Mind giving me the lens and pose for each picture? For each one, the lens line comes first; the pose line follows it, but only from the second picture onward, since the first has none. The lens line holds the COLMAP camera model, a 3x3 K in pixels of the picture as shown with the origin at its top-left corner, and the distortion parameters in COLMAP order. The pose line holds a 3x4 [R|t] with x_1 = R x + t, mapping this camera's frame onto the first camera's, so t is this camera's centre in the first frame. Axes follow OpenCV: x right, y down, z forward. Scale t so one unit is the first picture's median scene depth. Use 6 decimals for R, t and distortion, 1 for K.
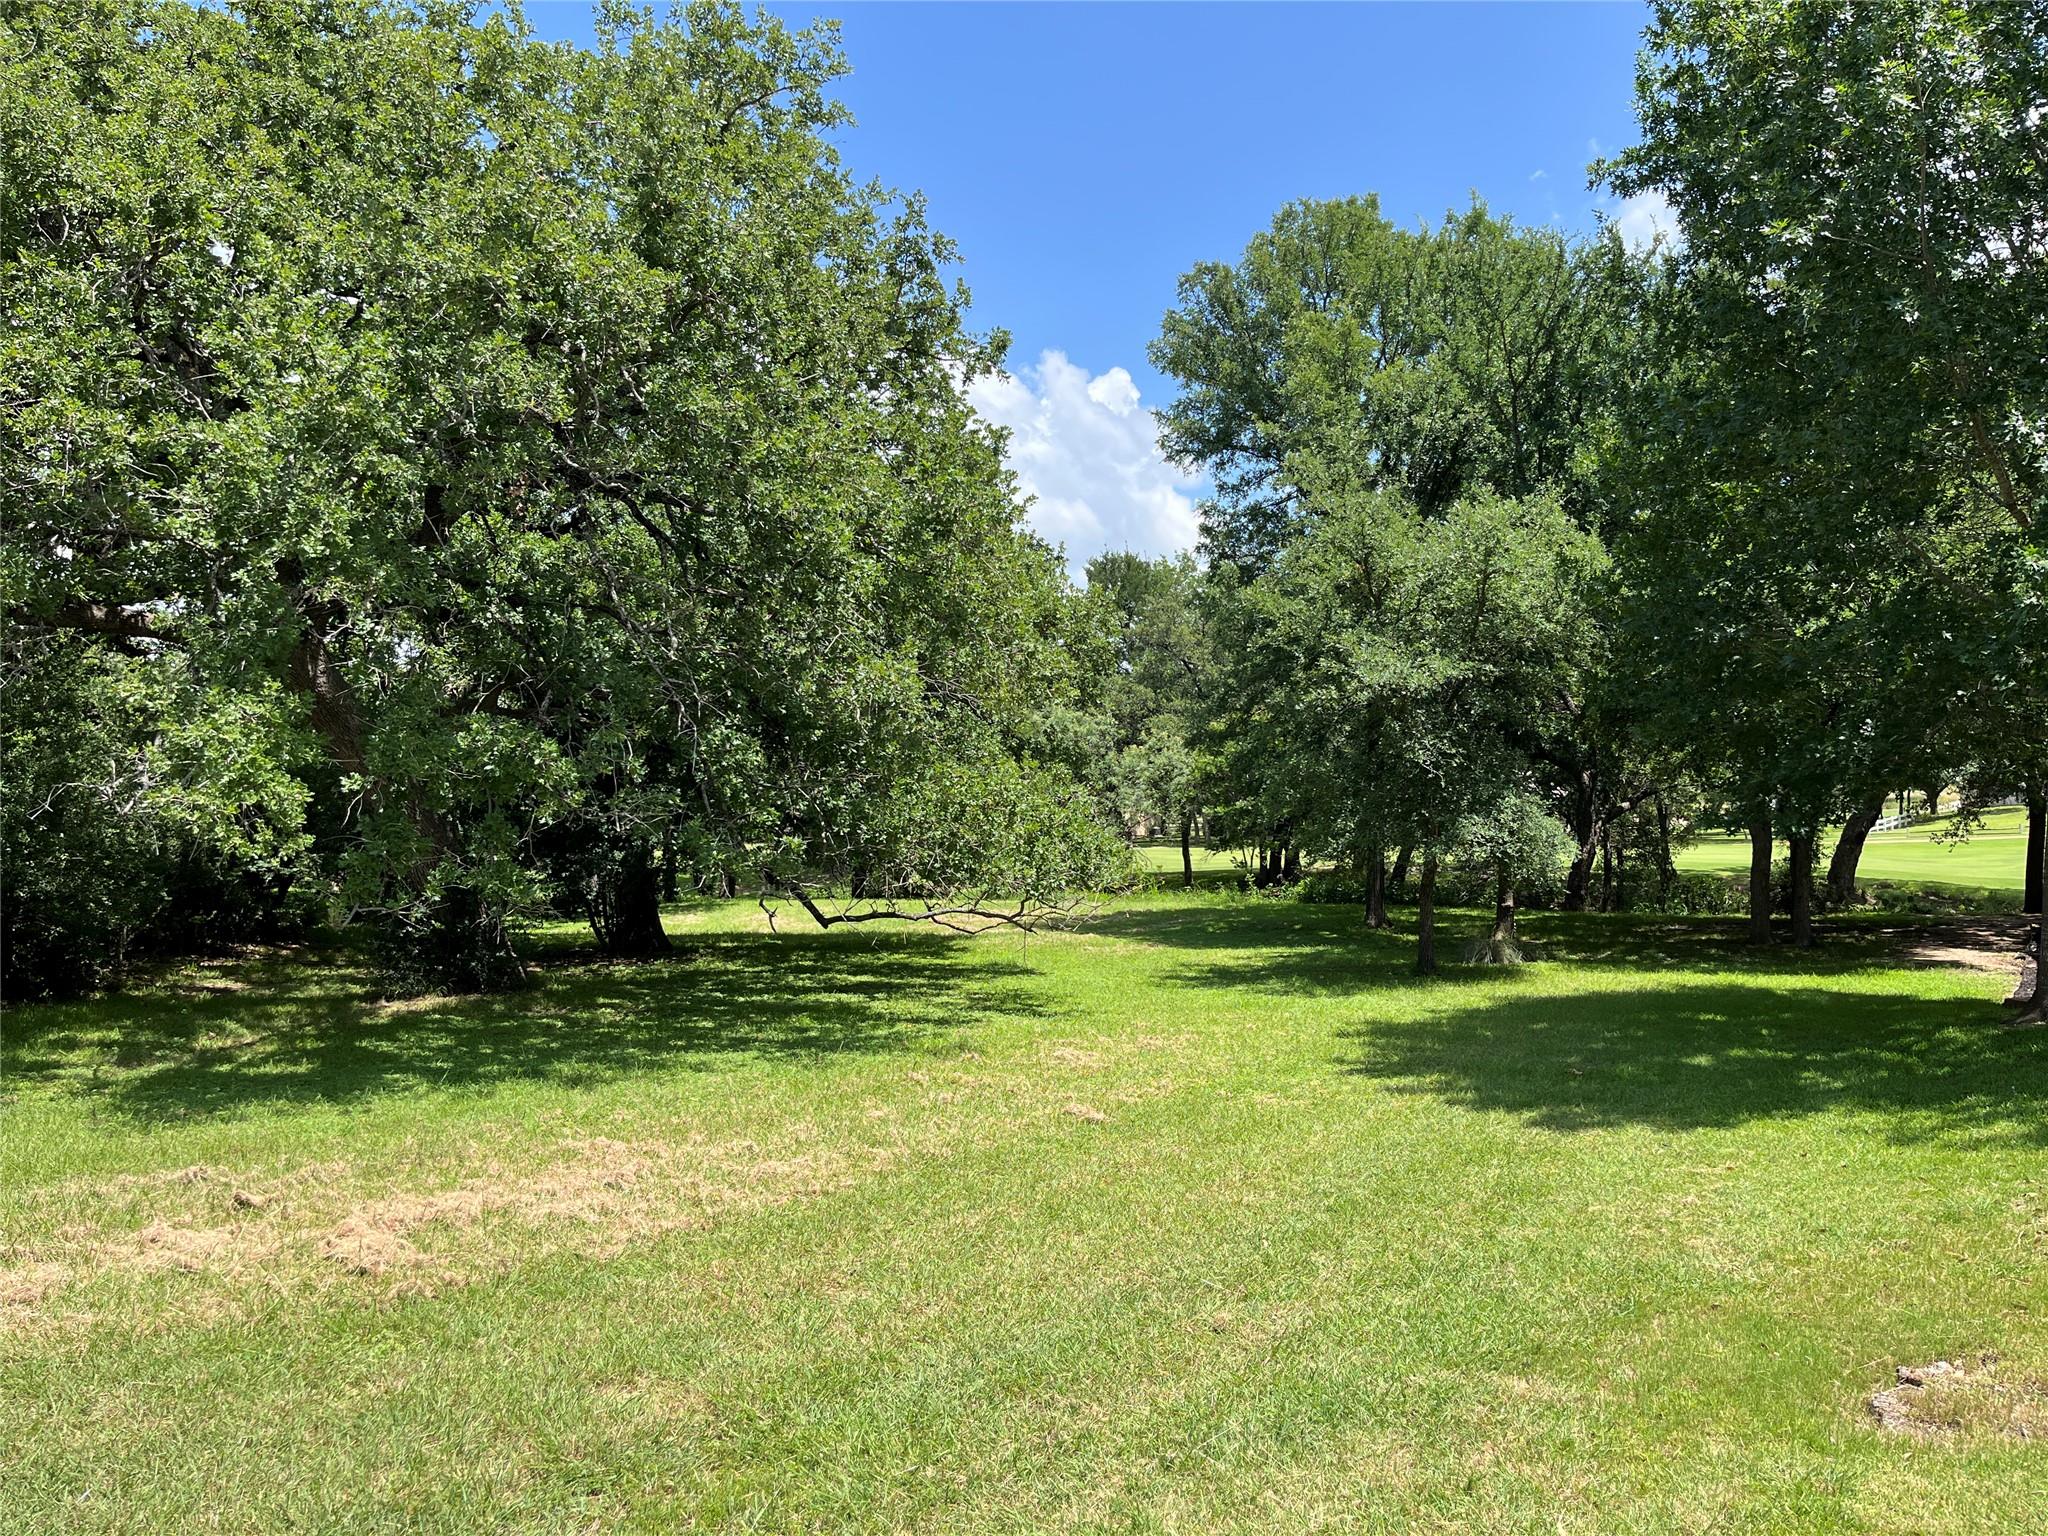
lens RADIAL K [[1560.5, 0, 1049.6], [0, 1560.5, 771.0], [0, 0, 1]] dist [0.010232, -0.001937]
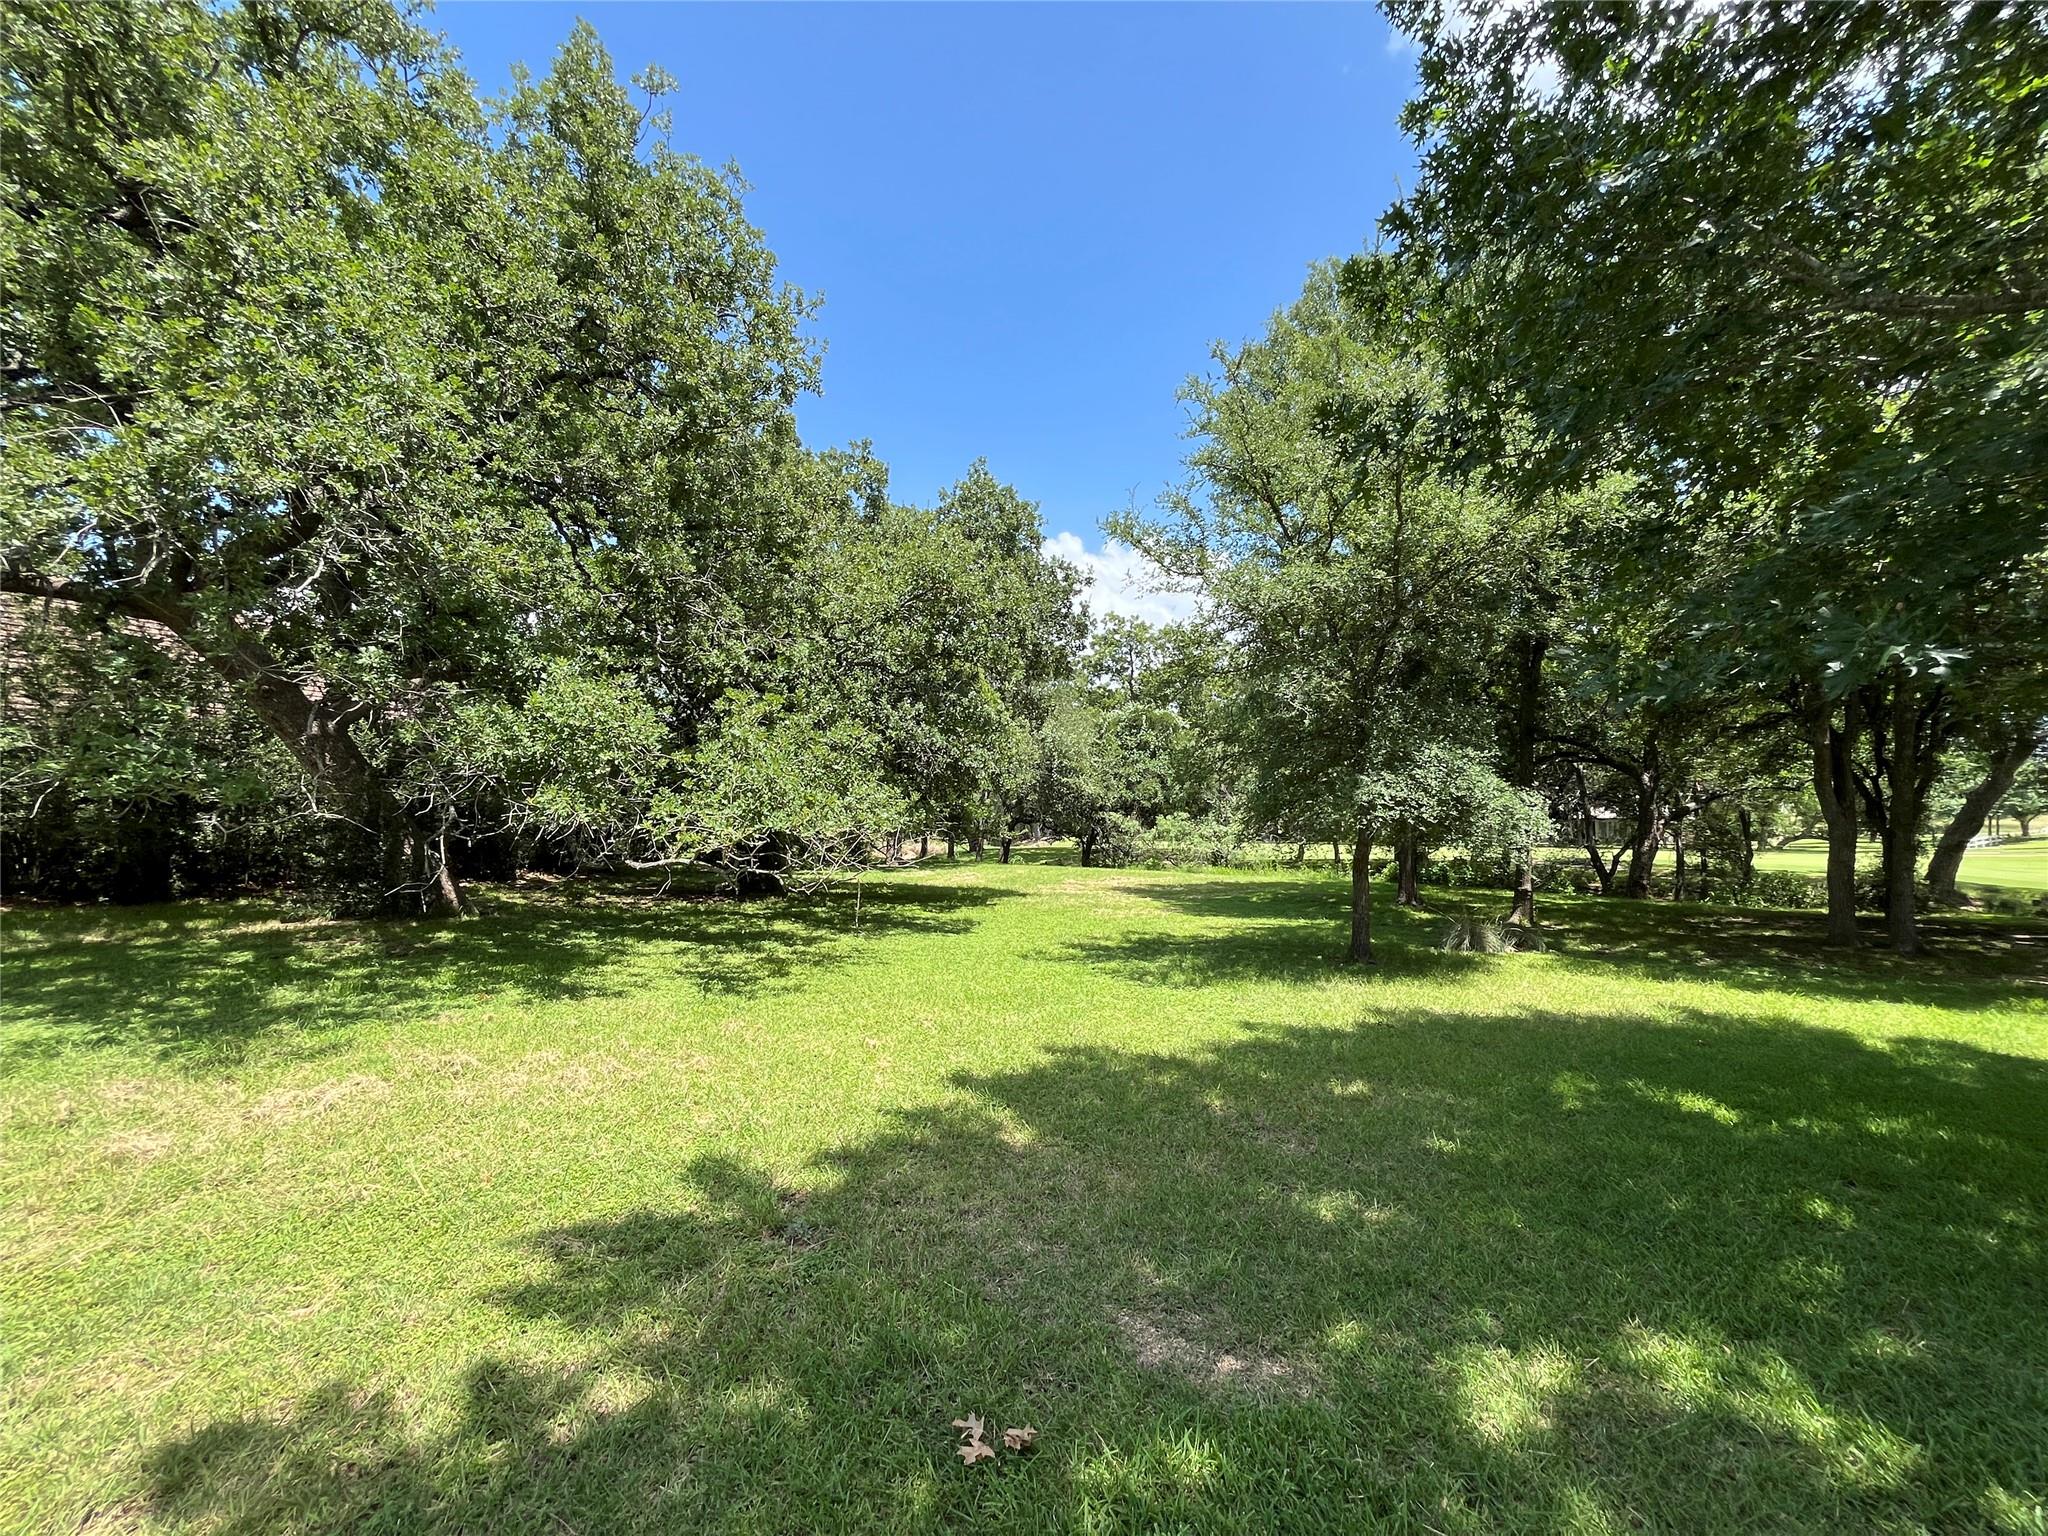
lens RADIAL K [[832.1, 0, 1031.3], [0, 832.1, 763.9], [0, 0, 1]] dist [-0.002399, -0.000178]
pose [[0.938451, -0.004281, -0.345386, 0.219107], [-0.011745, 0.998950, -0.044293, 0.039745], [0.345213, 0.045623, 0.937415, 0.466410]]
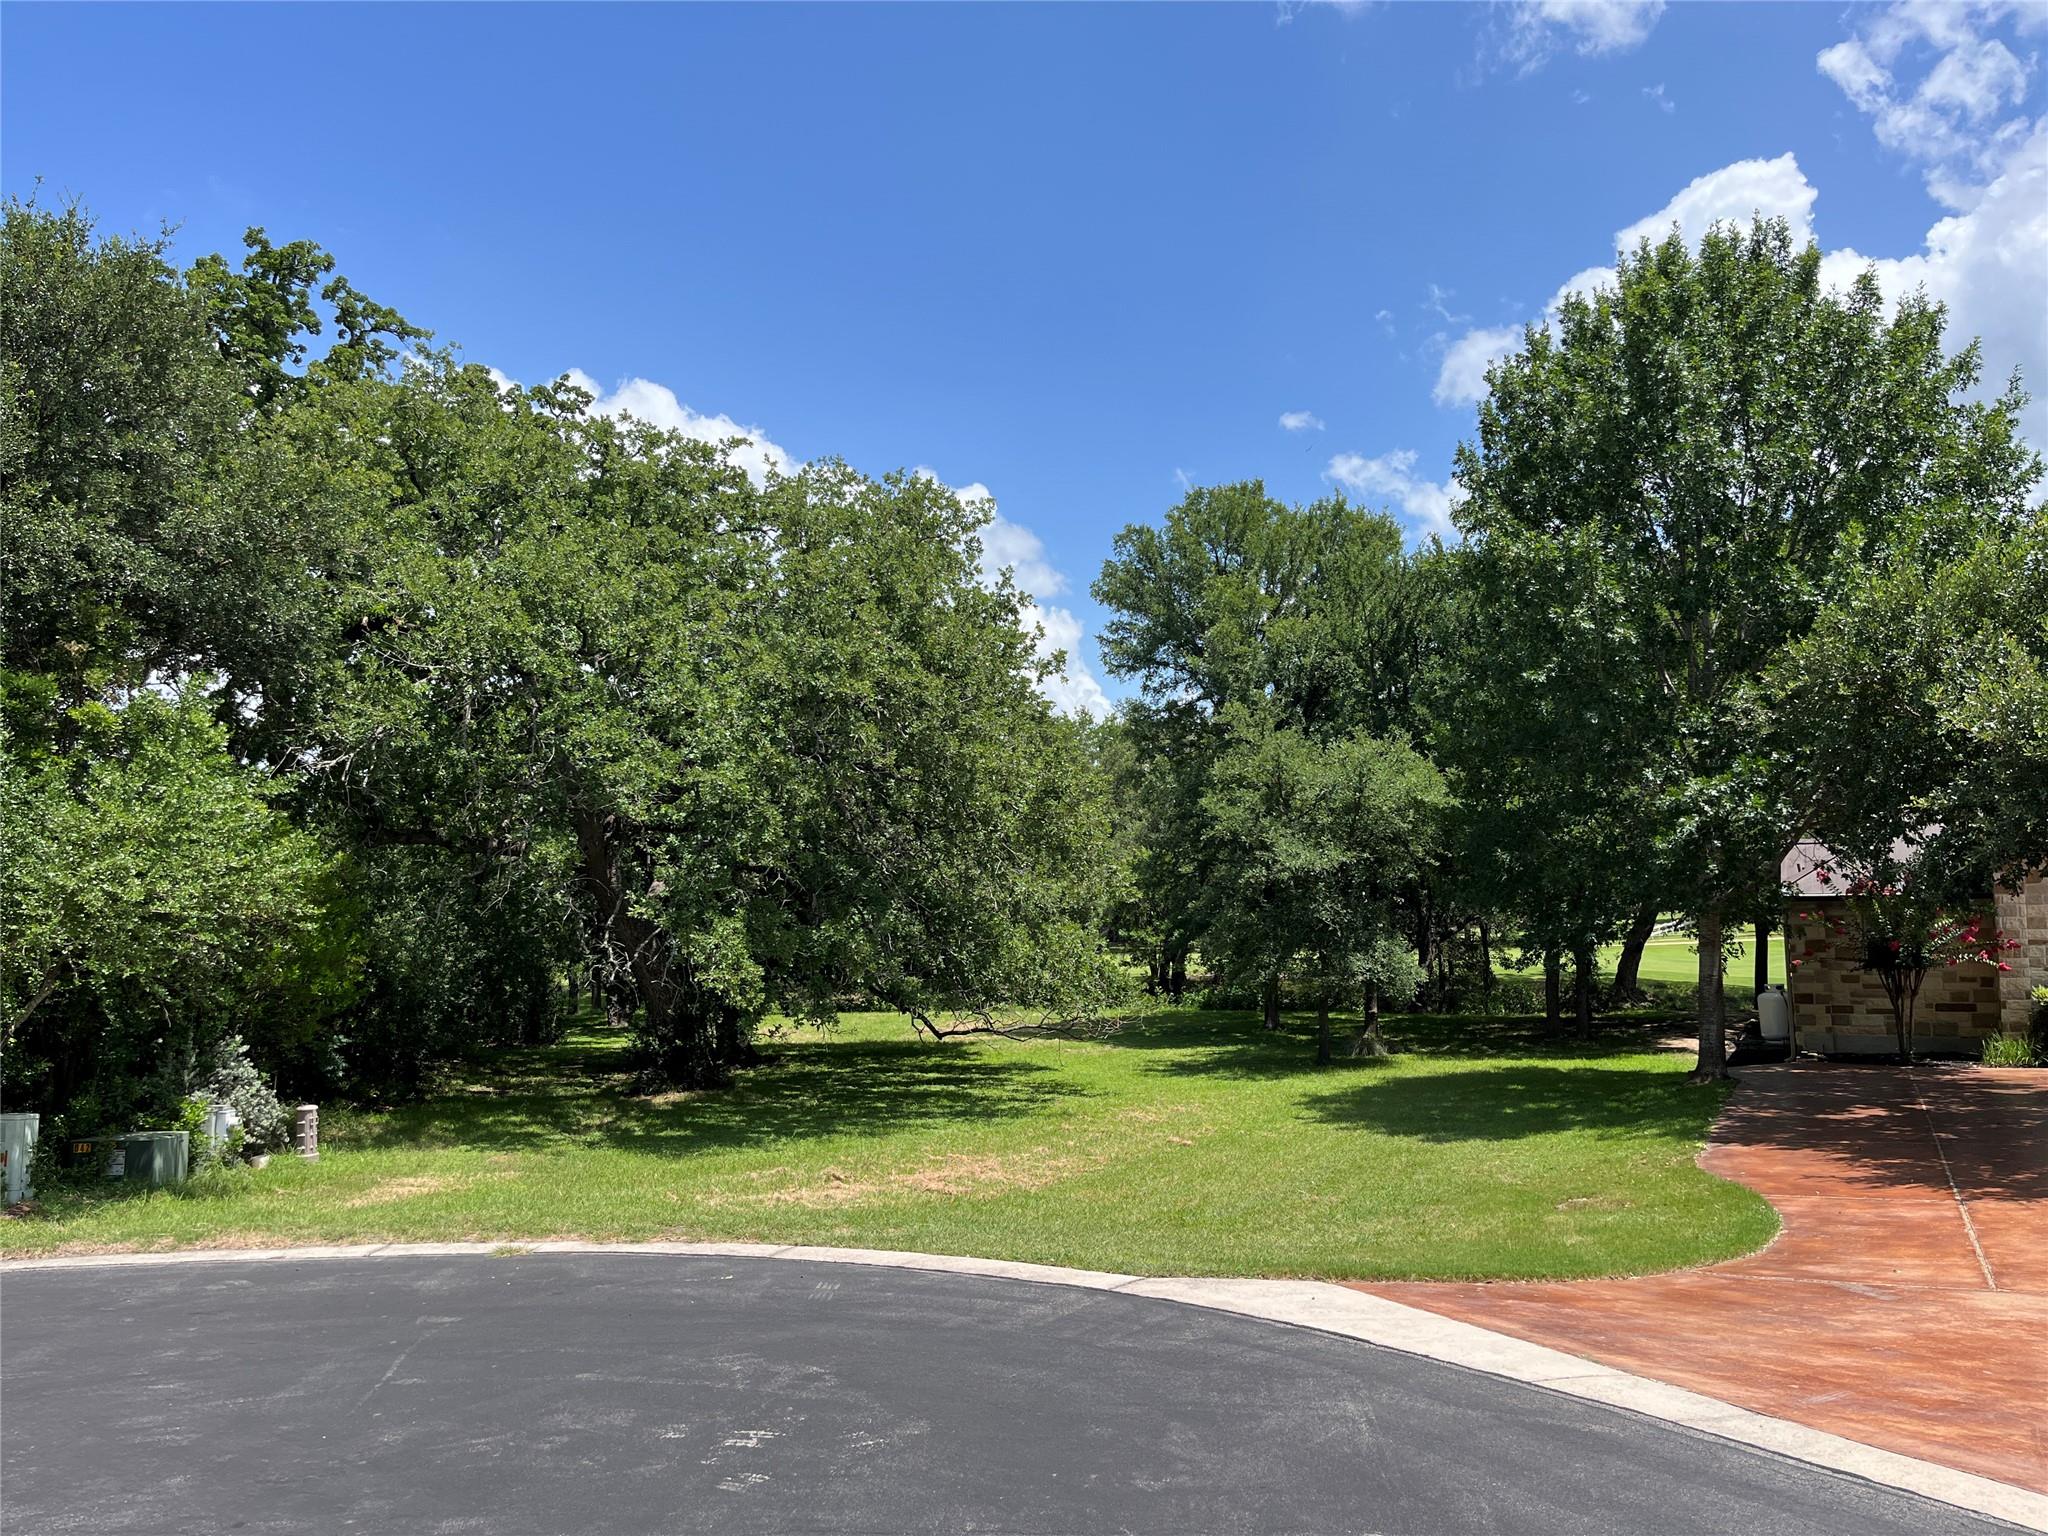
lens RADIAL K [[1508.3, 0, 1019.2], [0, 1508.3, 766.2], [0, 0, 1]] dist [-0.005814, -0.002984]
pose [[0.997057, -0.002887, 0.076615, -0.132884], [0.008401, 0.997388, -0.071734, -0.041906], [-0.076208, 0.072166, 0.994477, -0.343815]]
